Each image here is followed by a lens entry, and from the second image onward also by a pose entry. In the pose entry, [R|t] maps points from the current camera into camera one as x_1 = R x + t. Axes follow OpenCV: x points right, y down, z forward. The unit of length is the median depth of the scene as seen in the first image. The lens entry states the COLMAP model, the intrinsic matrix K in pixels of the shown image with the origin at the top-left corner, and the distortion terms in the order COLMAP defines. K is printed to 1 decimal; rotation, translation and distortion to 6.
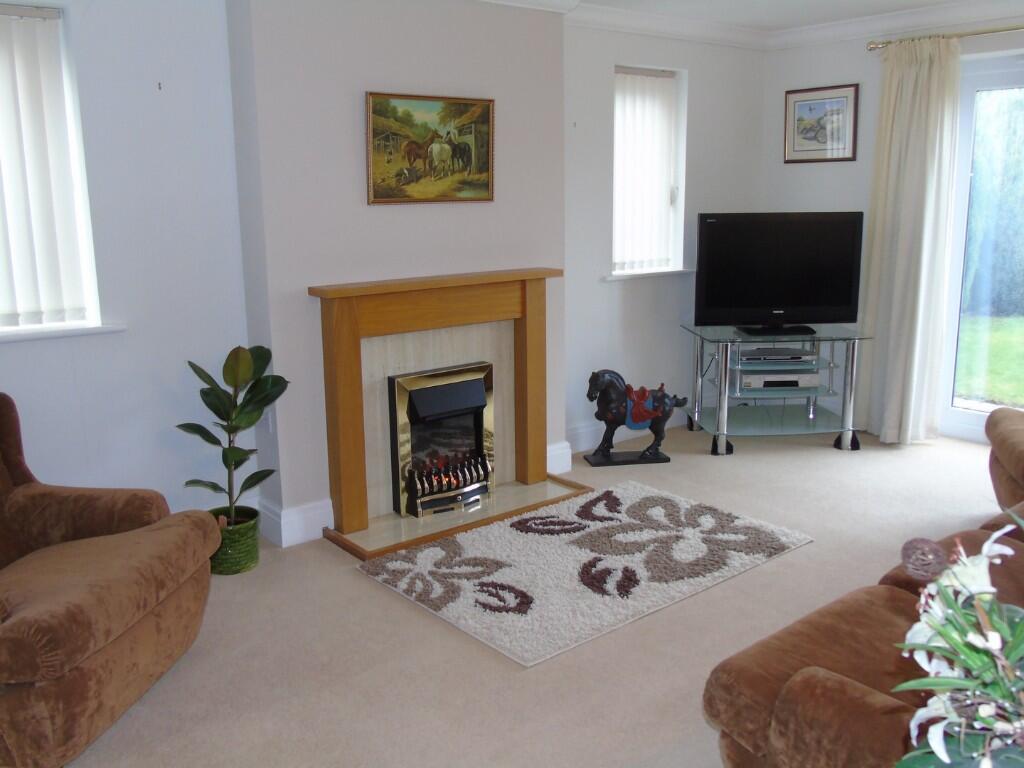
lens RADIAL K [[912.8, 0, 496.9], [0, 912.8, 382.1], [0, 0, 1]] dist [-0.010485, 0.000367]
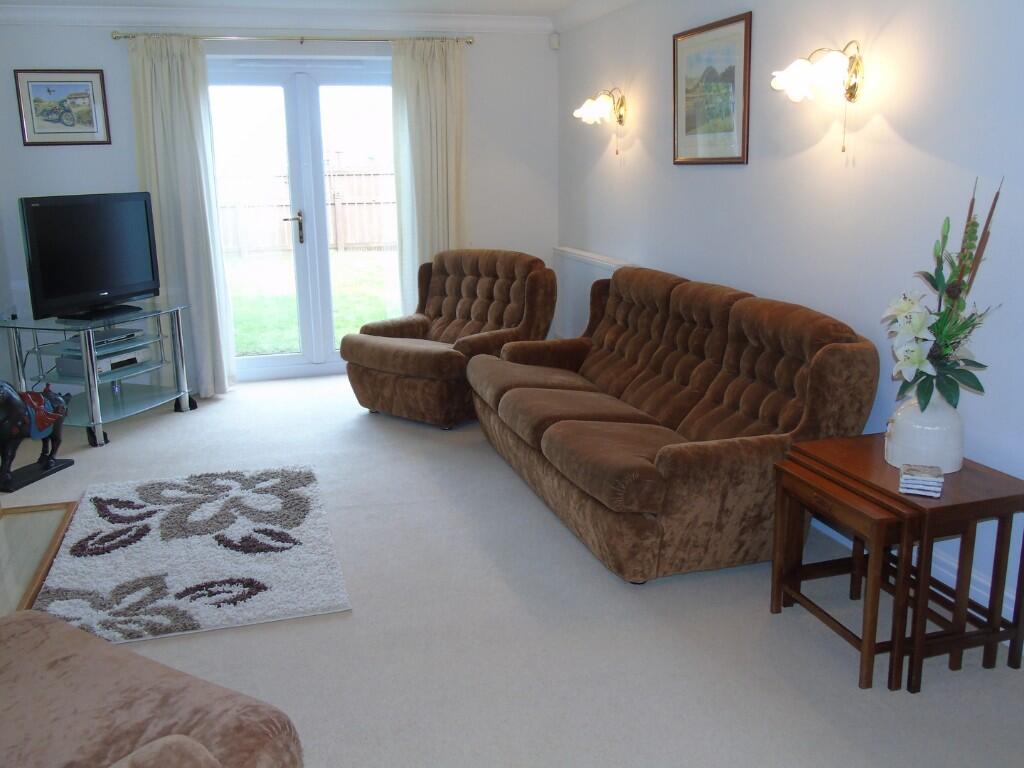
lens RADIAL K [[912.8, 0, 496.9], [0, 912.8, 382.1], [0, 0, 1]] dist [-0.010485, 0.000367]
pose [[0.396913, -0.199935, 0.895816, -0.555041], [0.202703, 0.970983, 0.126899, -0.028704], [-0.895193, 0.131217, 0.425924, 0.261121]]
